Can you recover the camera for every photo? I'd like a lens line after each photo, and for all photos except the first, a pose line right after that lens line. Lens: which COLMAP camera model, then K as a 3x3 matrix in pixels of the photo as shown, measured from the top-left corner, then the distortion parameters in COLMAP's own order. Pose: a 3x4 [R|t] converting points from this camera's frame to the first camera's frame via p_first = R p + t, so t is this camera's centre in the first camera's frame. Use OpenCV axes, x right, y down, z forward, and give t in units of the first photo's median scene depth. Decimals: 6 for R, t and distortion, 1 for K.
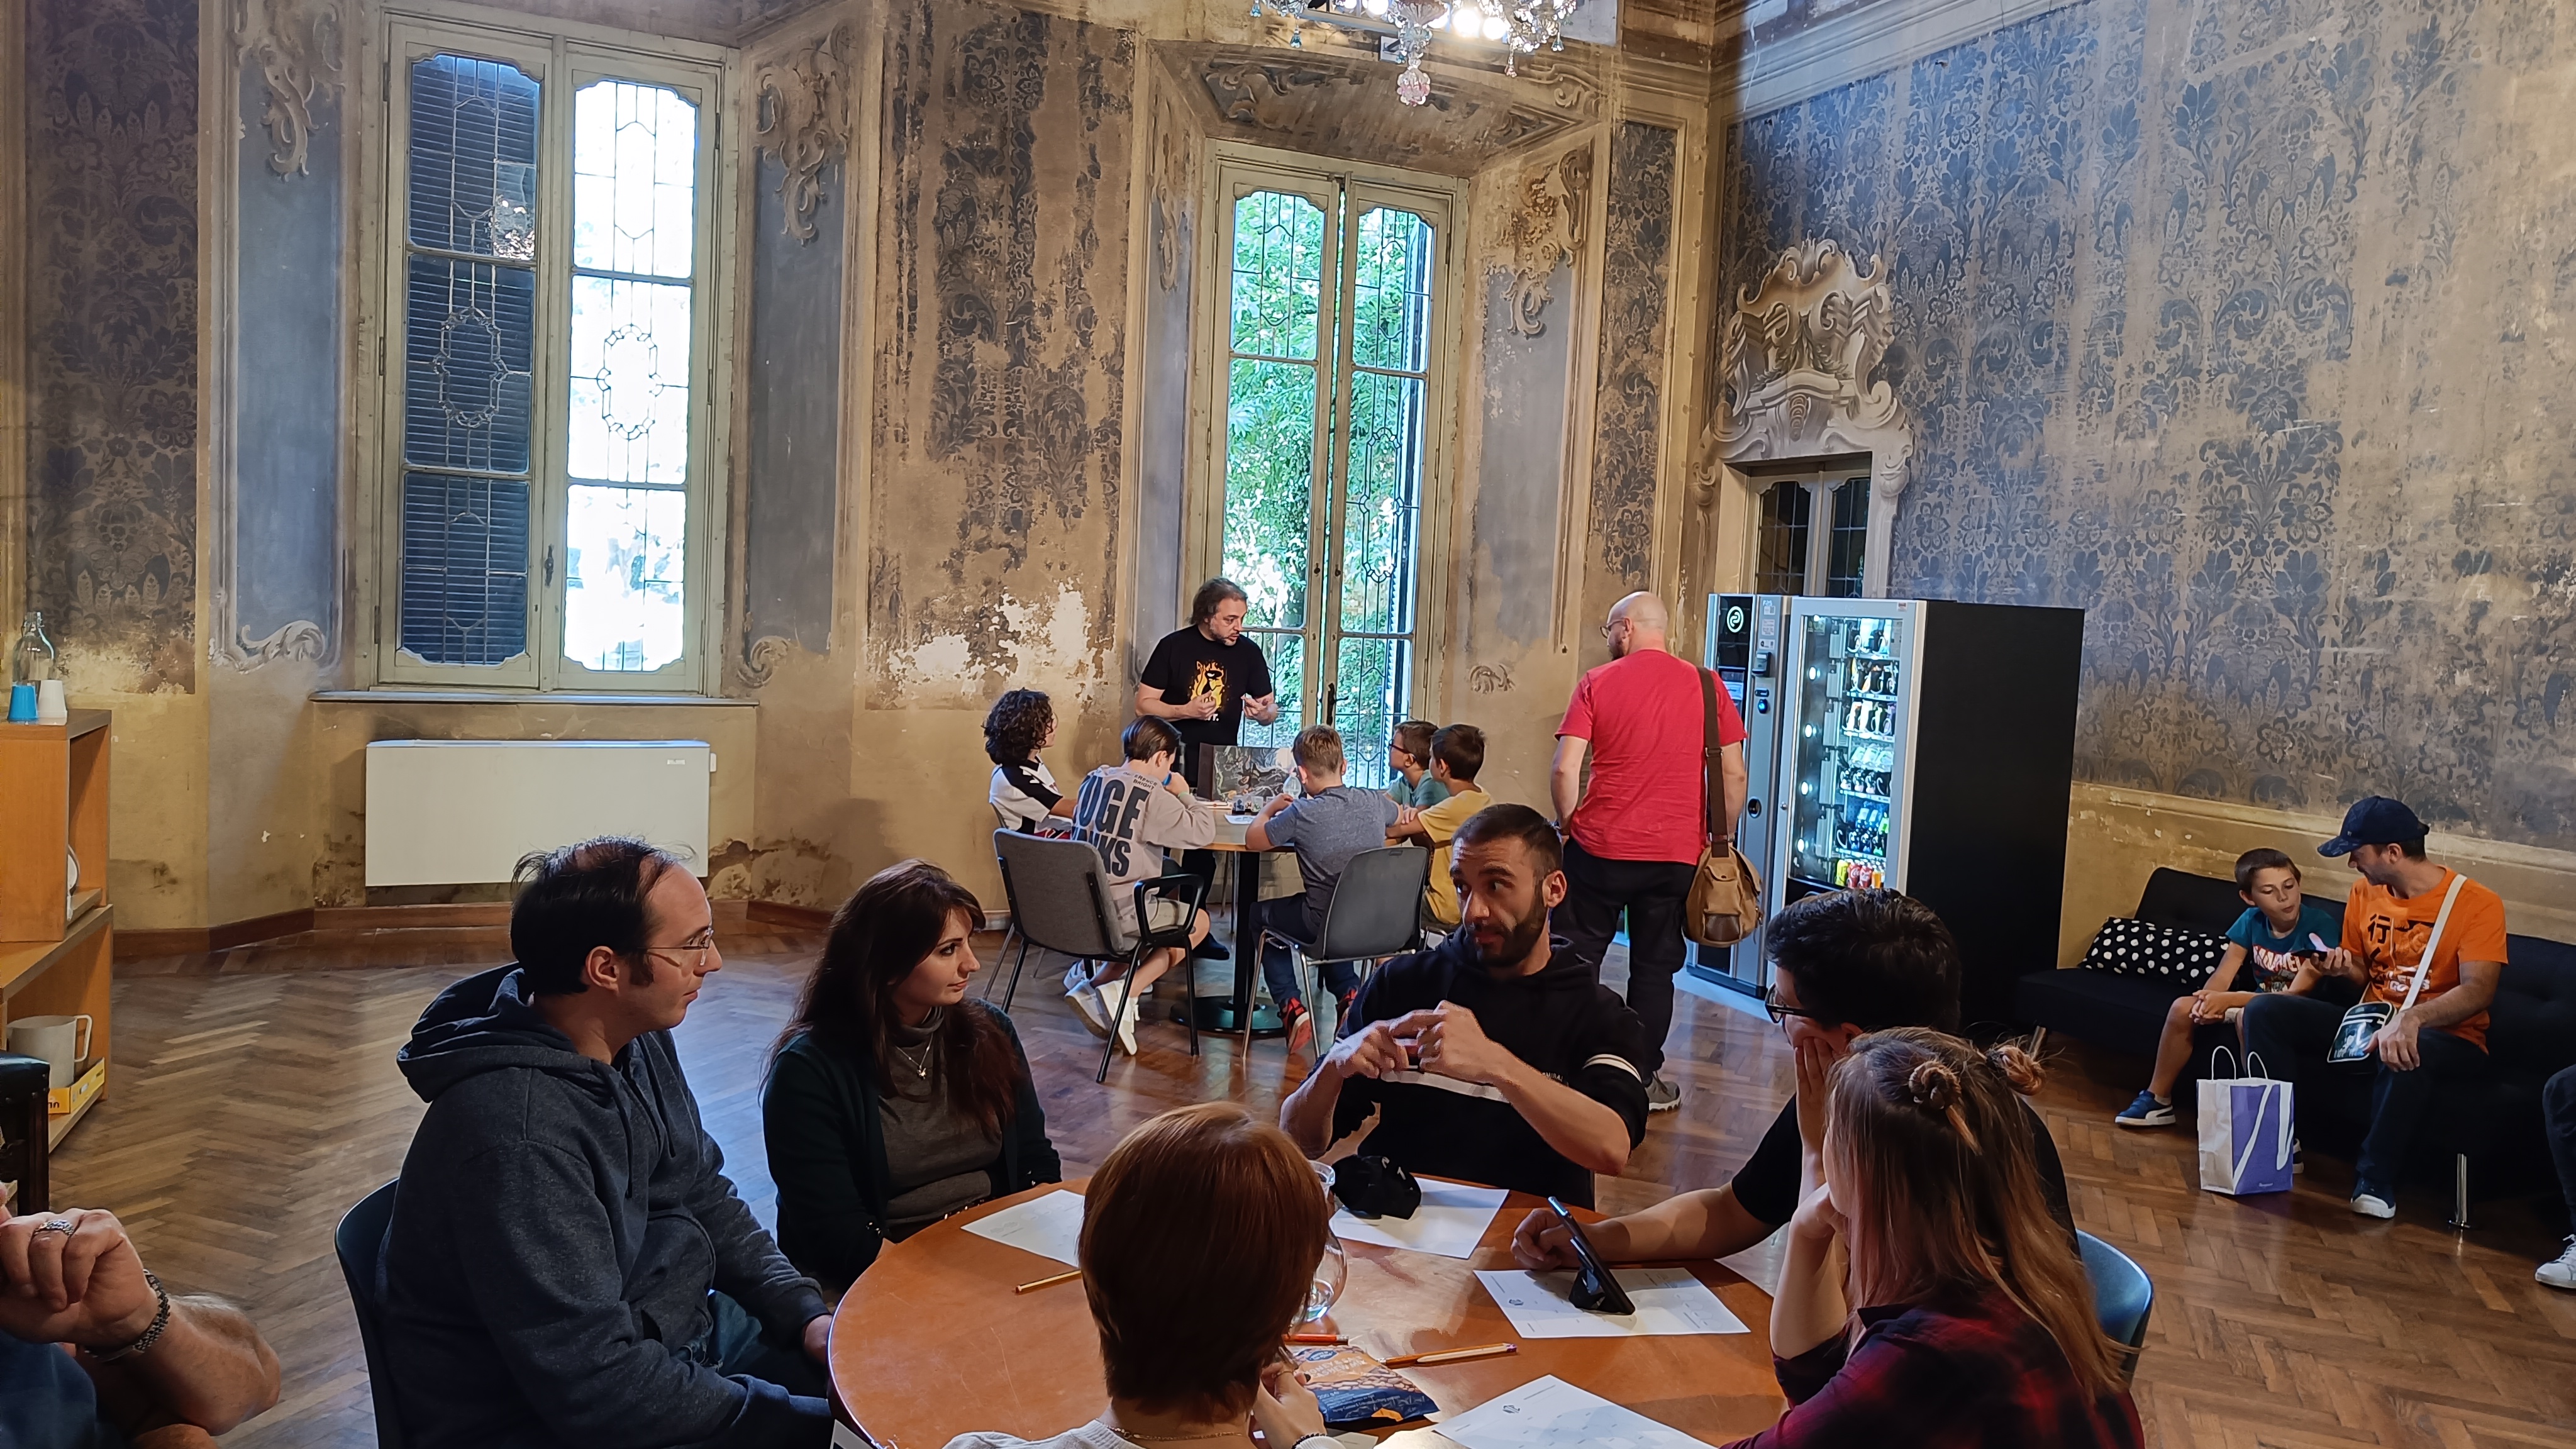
lens RADIAL K [[1868.1, 0, 1288.0], [0, 1868.1, 724.5], [0, 0, 1]] dist [0.103605, -0.001111]
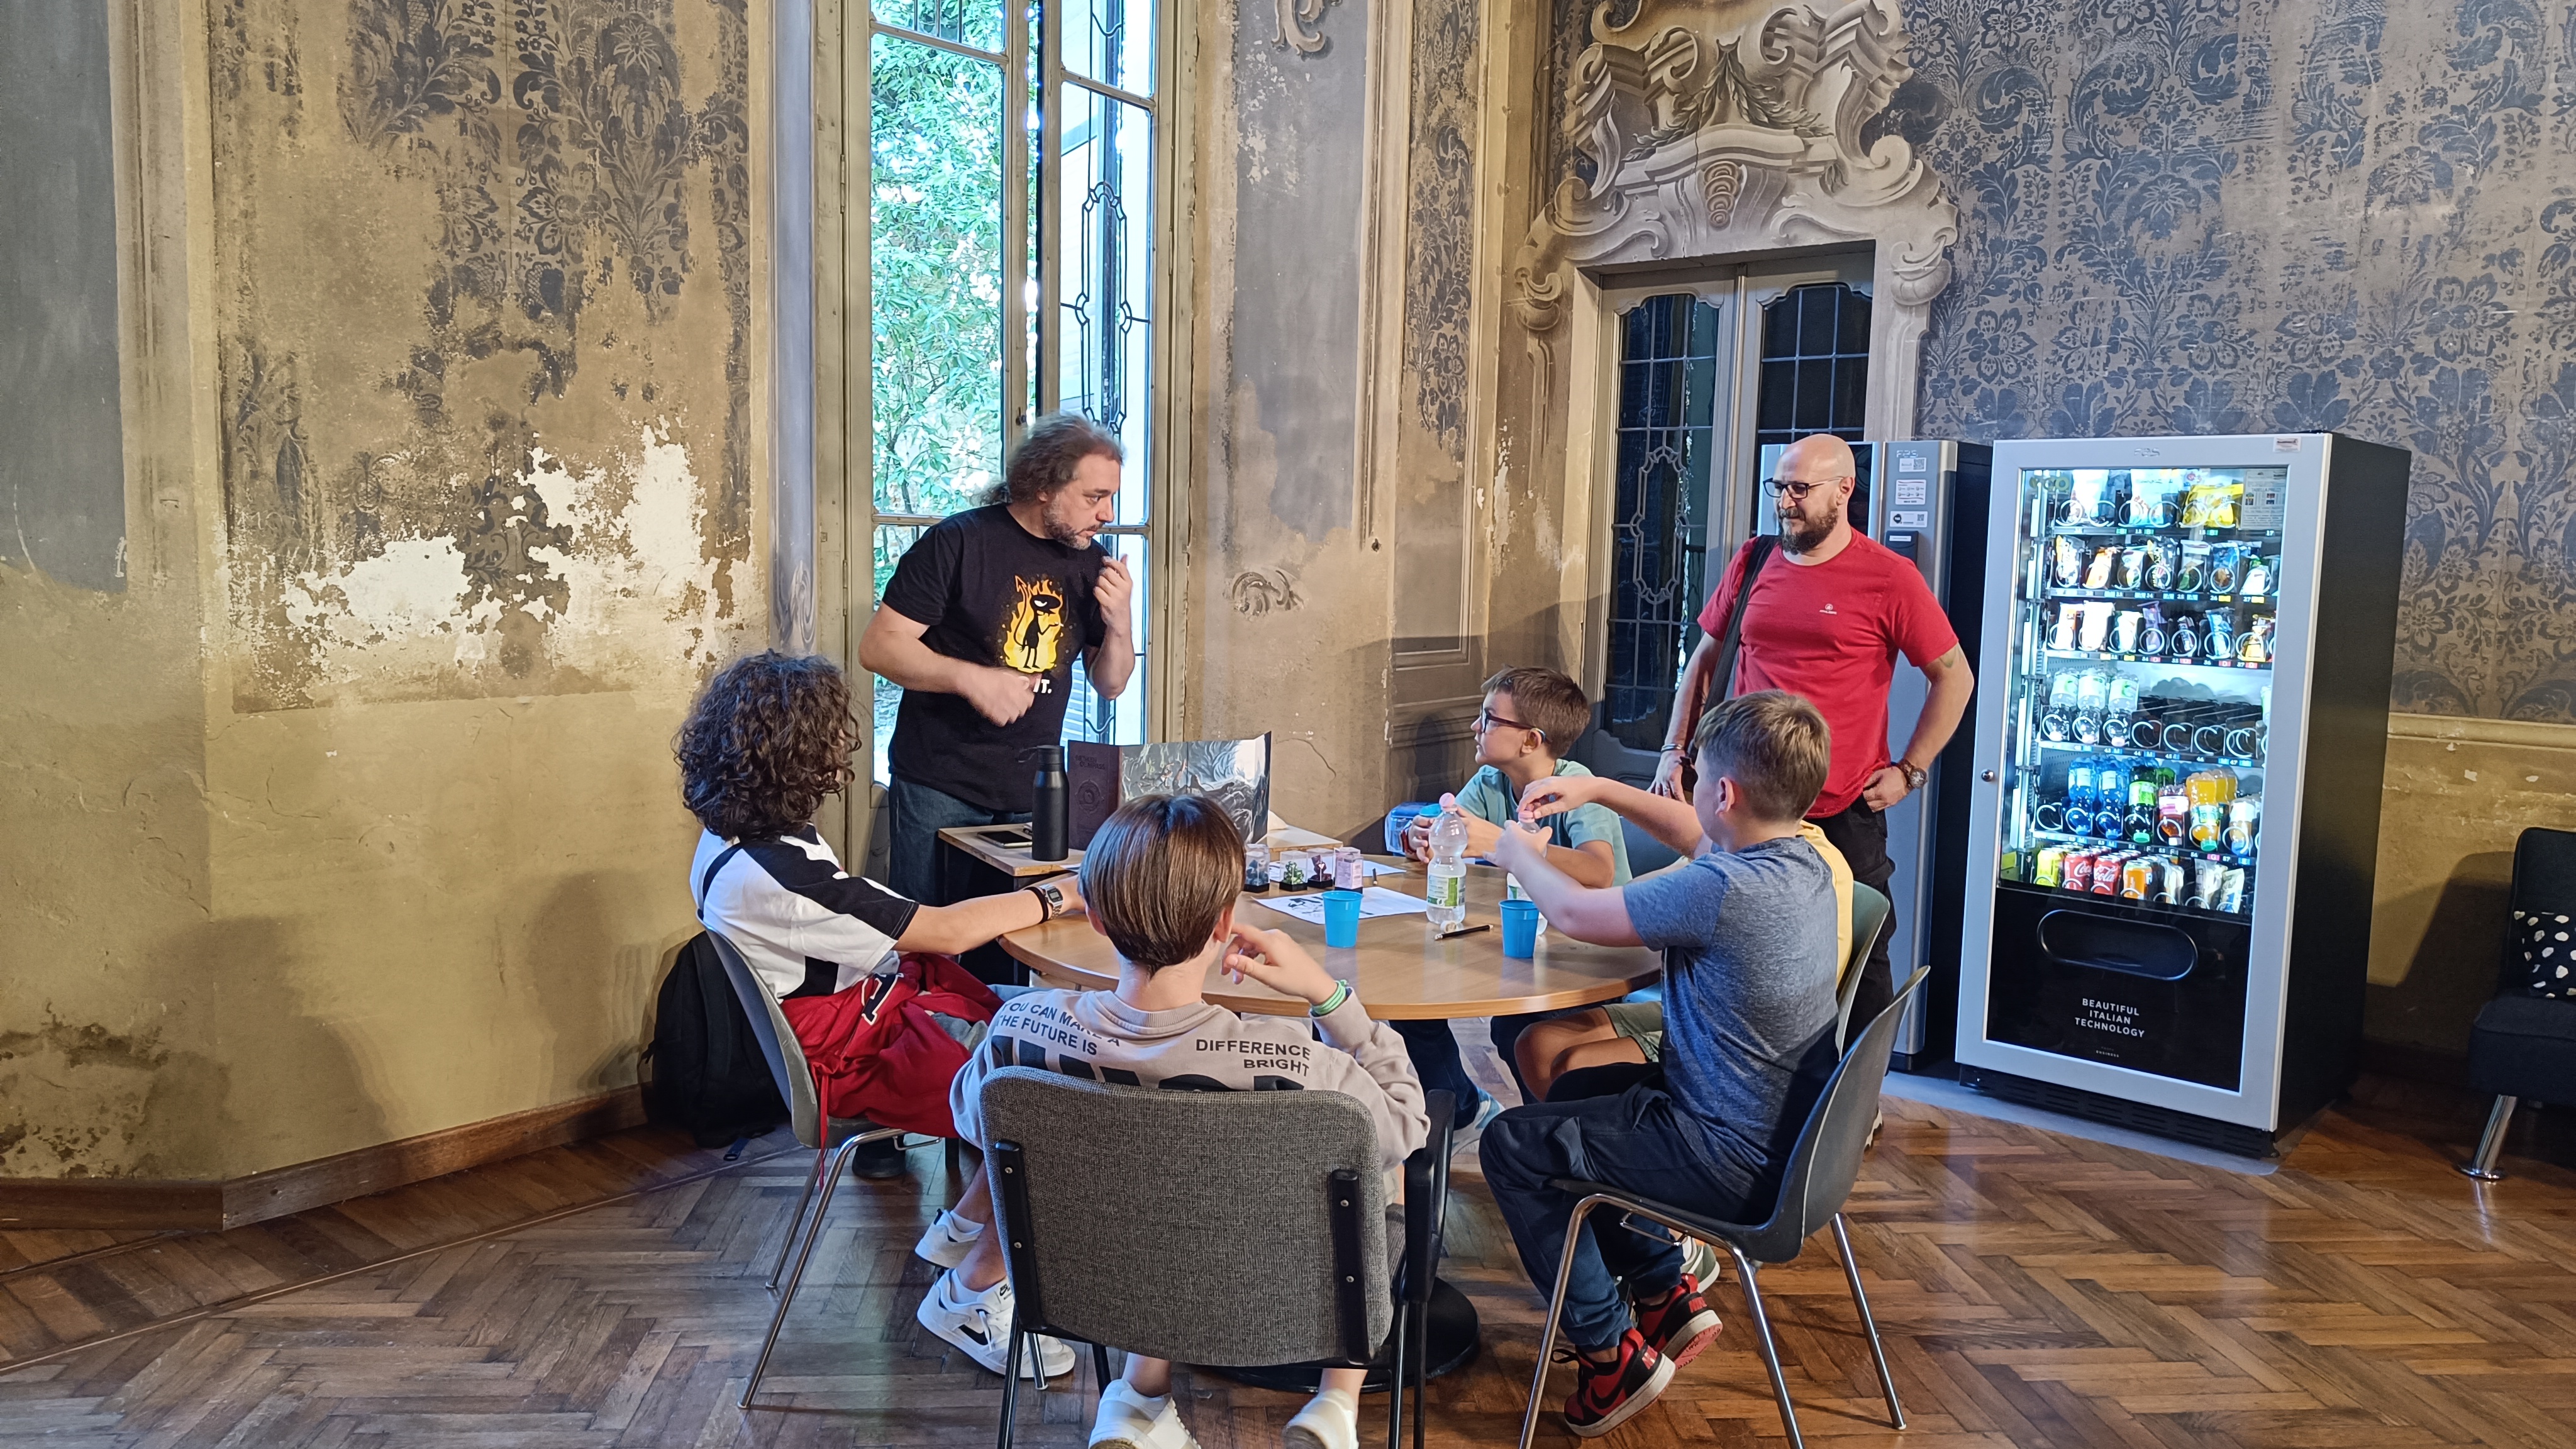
lens RADIAL K [[1809.5, 0, 1288.0], [0, 1809.5, 724.5], [0, 0, 1]] dist [0.004452, 0.005482]
pose [[0.898477, -0.068676, 0.433616, -0.183806], [0.048021, 0.997136, 0.058423, -0.017740], [-0.436387, -0.031669, 0.899202, 0.504241]]
